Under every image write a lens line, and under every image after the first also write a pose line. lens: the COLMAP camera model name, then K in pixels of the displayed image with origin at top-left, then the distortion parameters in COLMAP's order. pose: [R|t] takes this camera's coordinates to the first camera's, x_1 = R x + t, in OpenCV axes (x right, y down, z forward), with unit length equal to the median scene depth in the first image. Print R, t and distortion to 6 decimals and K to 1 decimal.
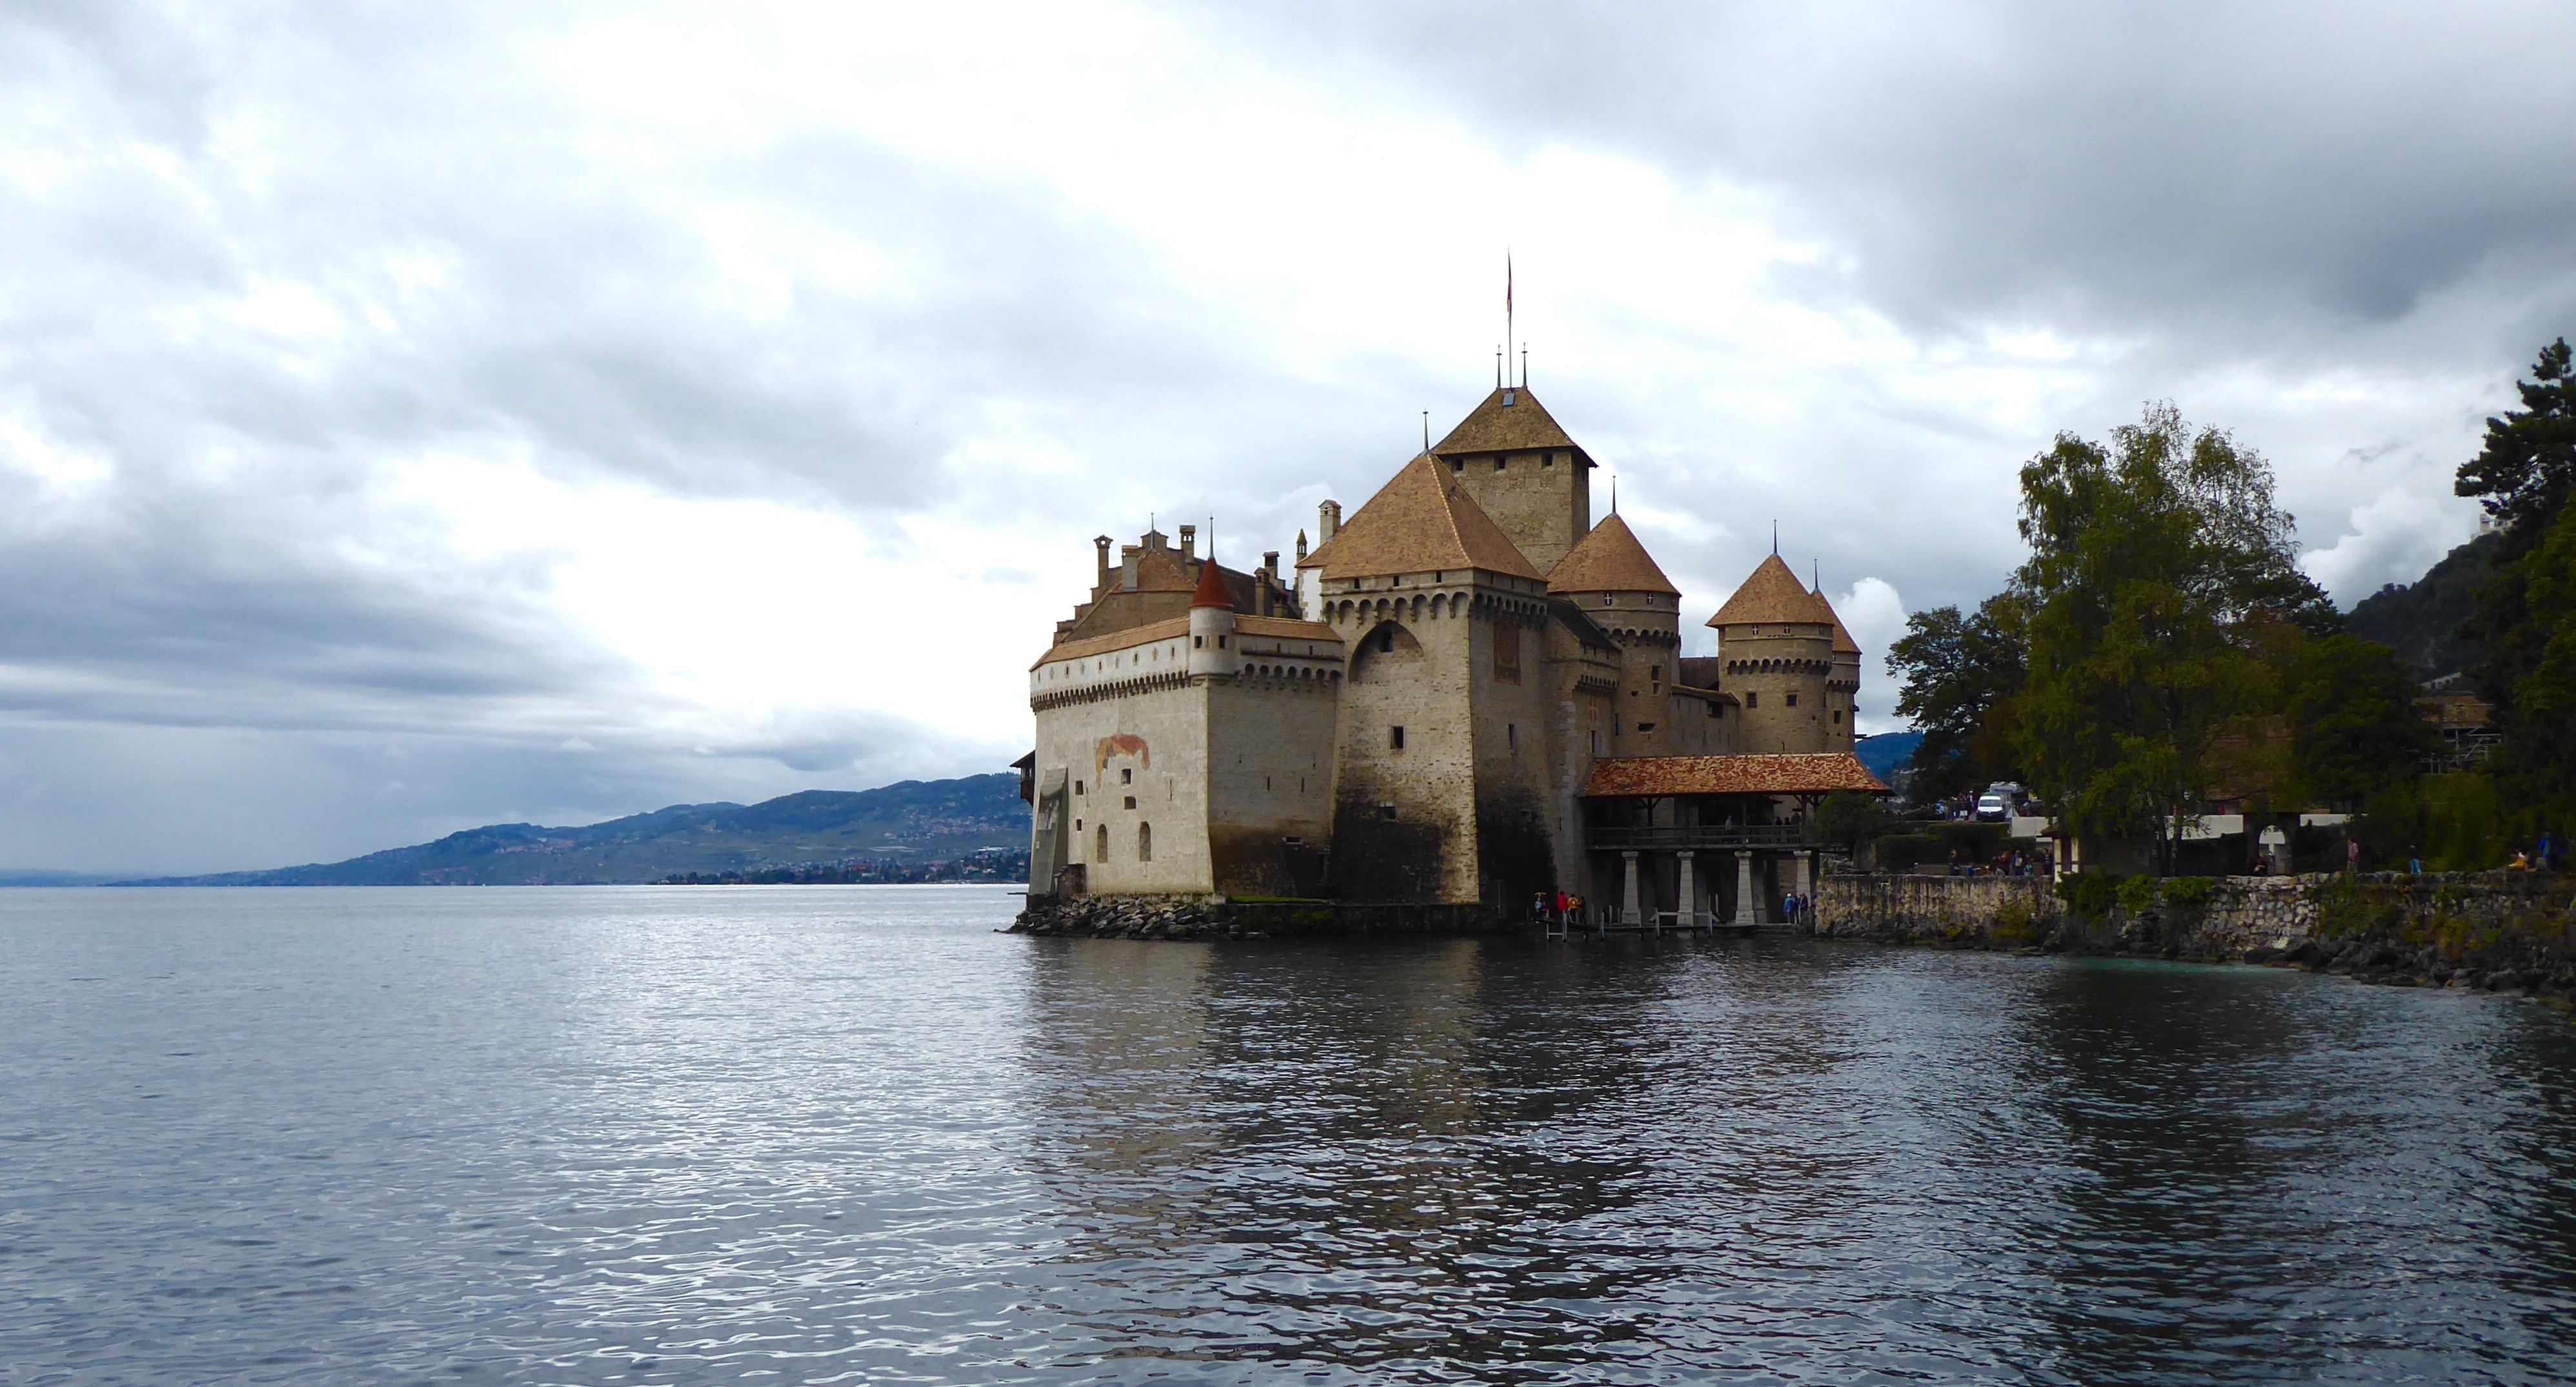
lens RADIAL K [[2689.2, 0, 1308.9], [0, 2689.2, 705.0], [0, 0, 1]] dist [0.000562, 0.000000]
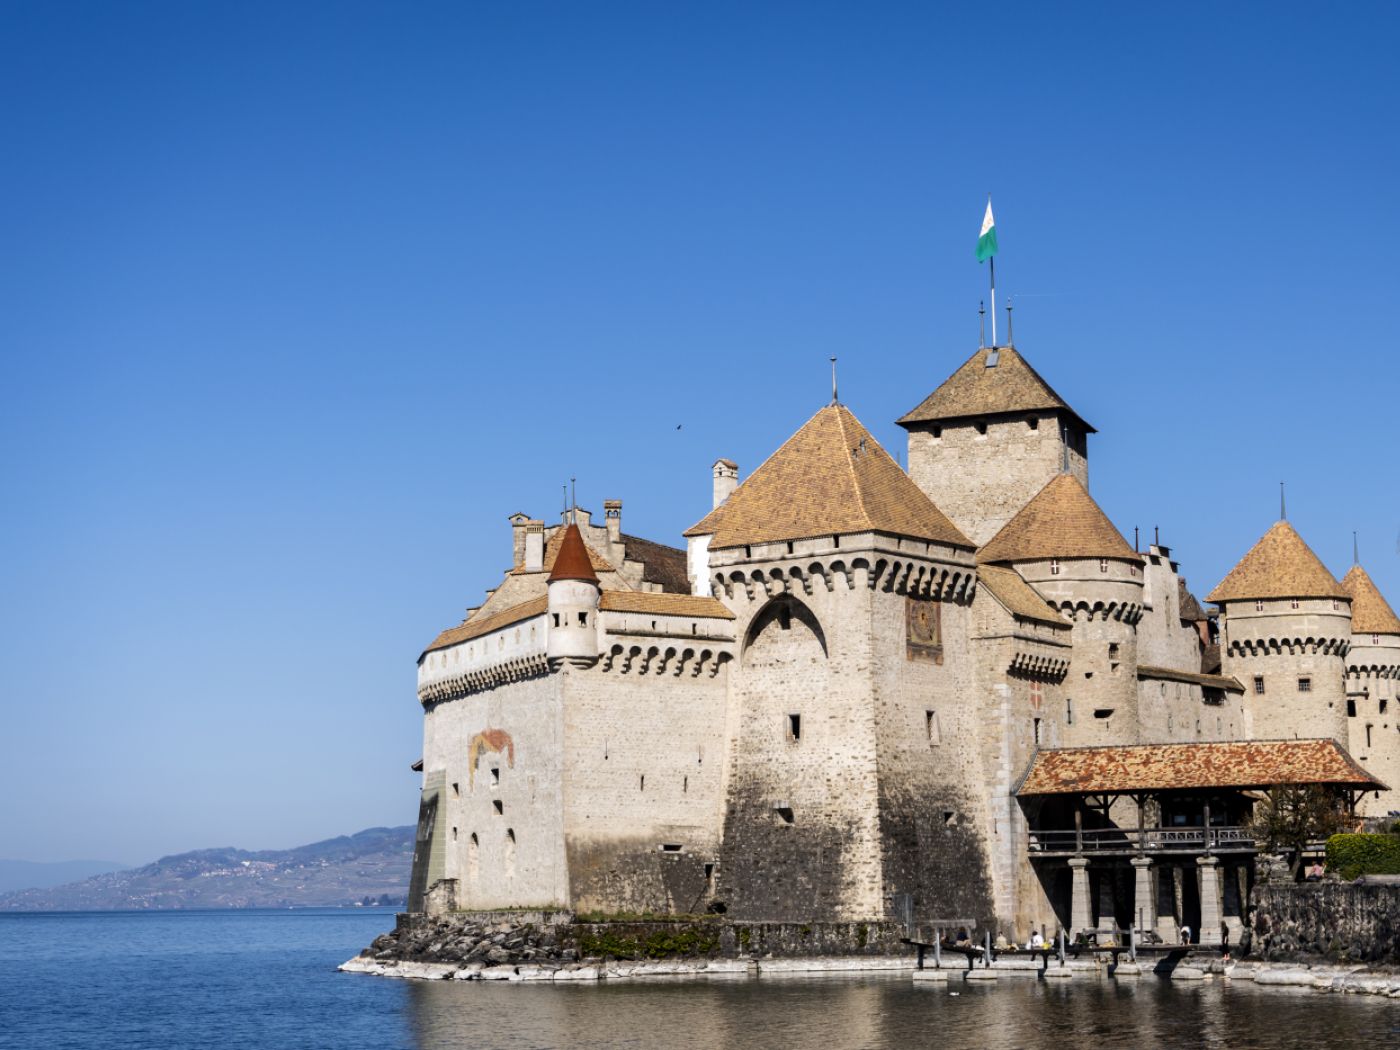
lens RADIAL K [[2631.5, 0, 745.6], [0, 2631.5, 459.5], [0, 0, 1]] dist [0.002887, 0.000000]
pose [[0.994907, -0.023821, -0.097937, 0.101497], [0.013869, 0.994784, -0.101060, 0.011564], [0.099834, 0.099187, 0.990048, 0.150043]]
